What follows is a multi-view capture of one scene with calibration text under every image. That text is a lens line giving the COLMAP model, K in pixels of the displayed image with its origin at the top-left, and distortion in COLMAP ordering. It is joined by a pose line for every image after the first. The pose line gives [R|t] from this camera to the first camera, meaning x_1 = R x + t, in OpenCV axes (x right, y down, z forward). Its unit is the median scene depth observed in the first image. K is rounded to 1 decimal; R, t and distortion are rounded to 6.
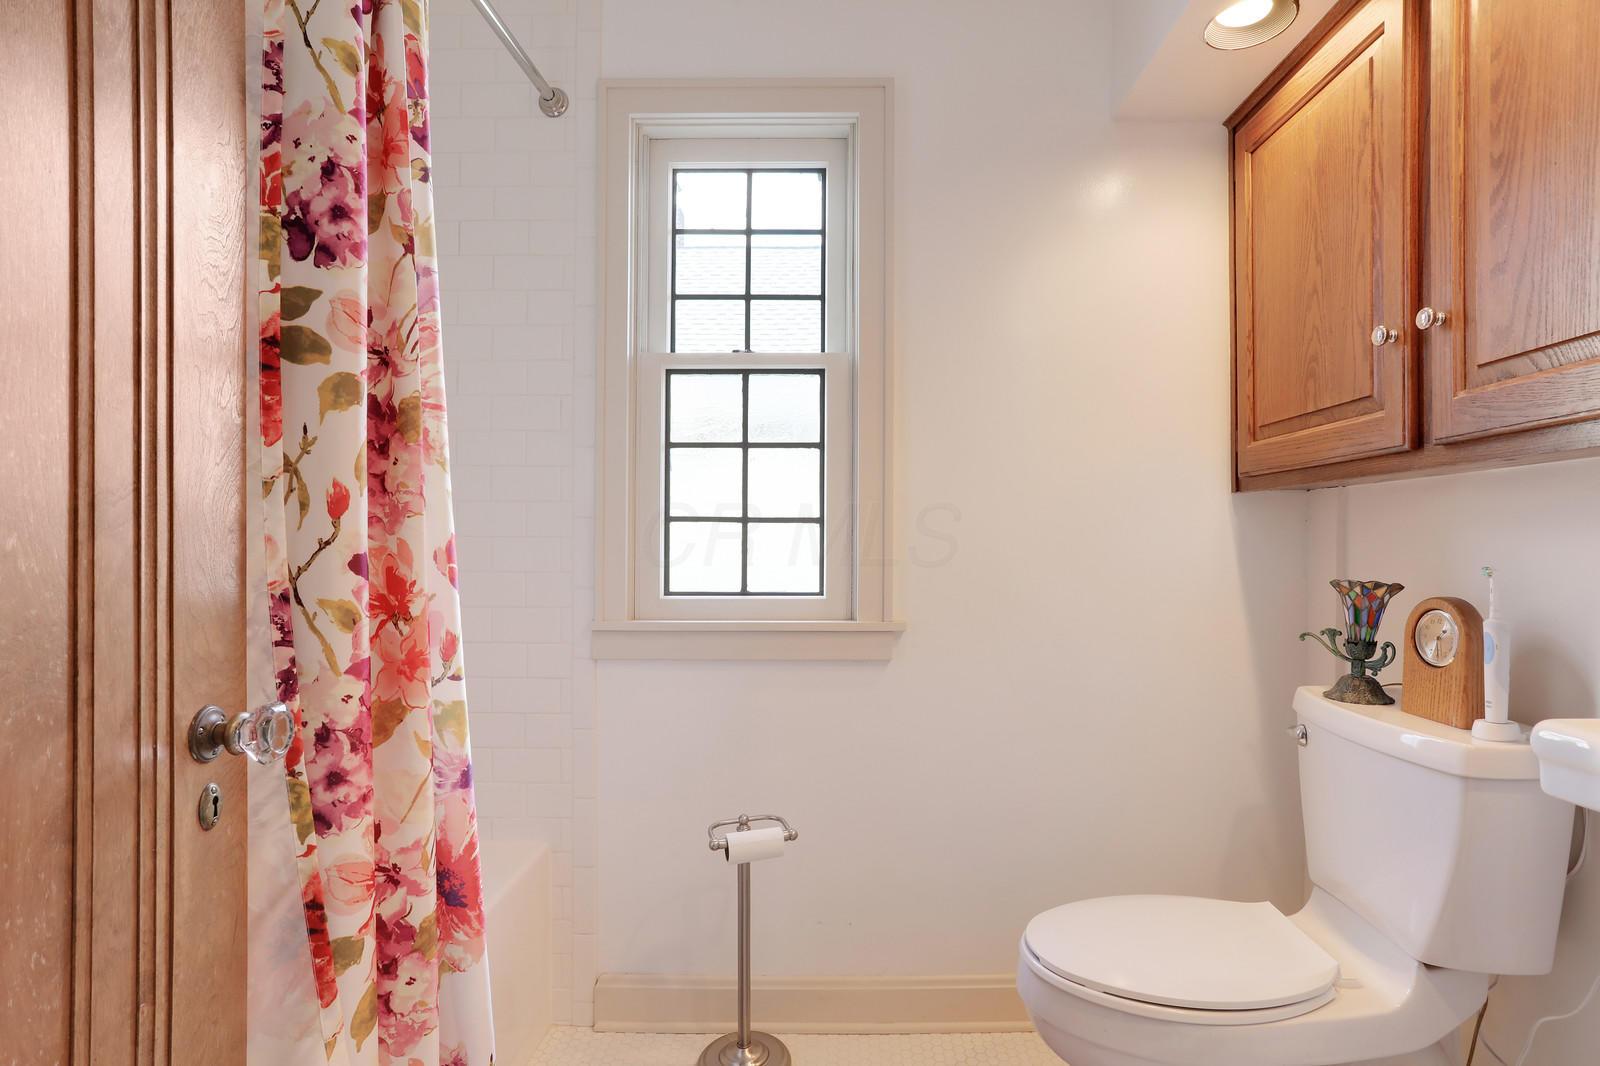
lens RADIAL K [[987.4, 0, 800.0], [0, 987.4, 533.0], [0, 0, 1]] dist [-0.068625, 0.076484]
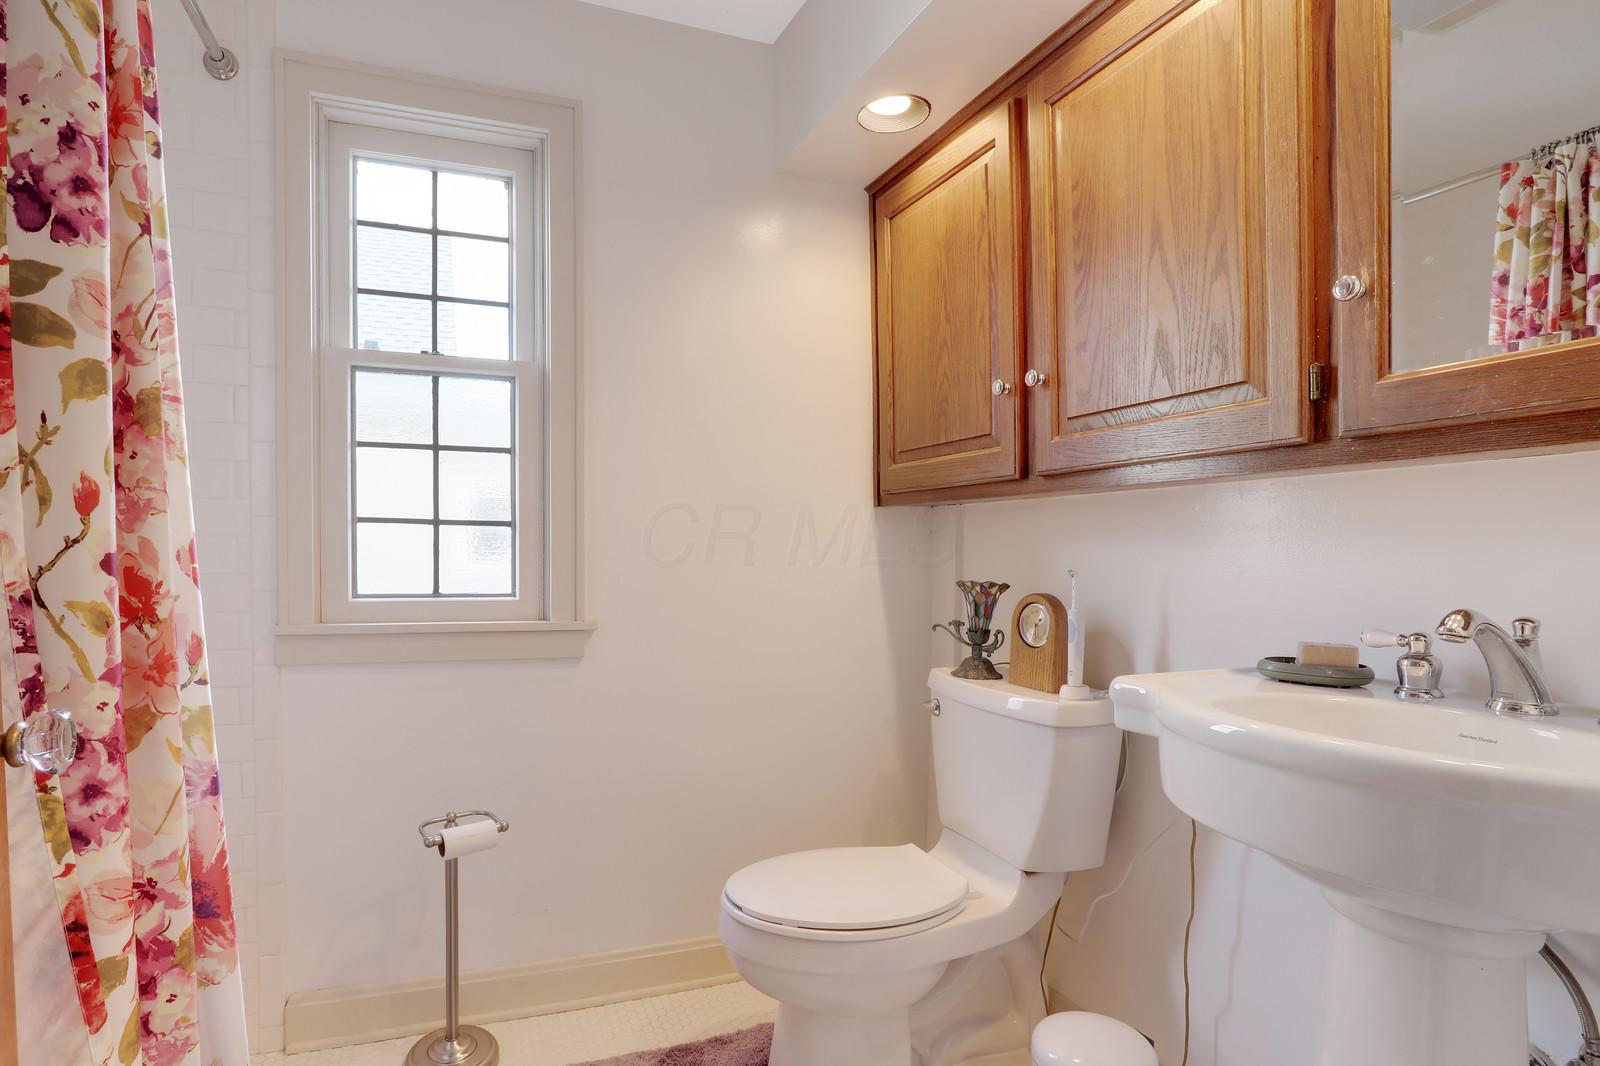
lens RADIAL K [[987.4, 0, 800.0], [0, 987.4, 533.0], [0, 0, 1]] dist [-0.068625, 0.076484]
pose [[0.922894, 0.016172, 0.384715, -0.167416], [-0.014699, 0.999869, -0.006768, -0.001185], [-0.384774, 0.000591, 0.923010, -0.105072]]
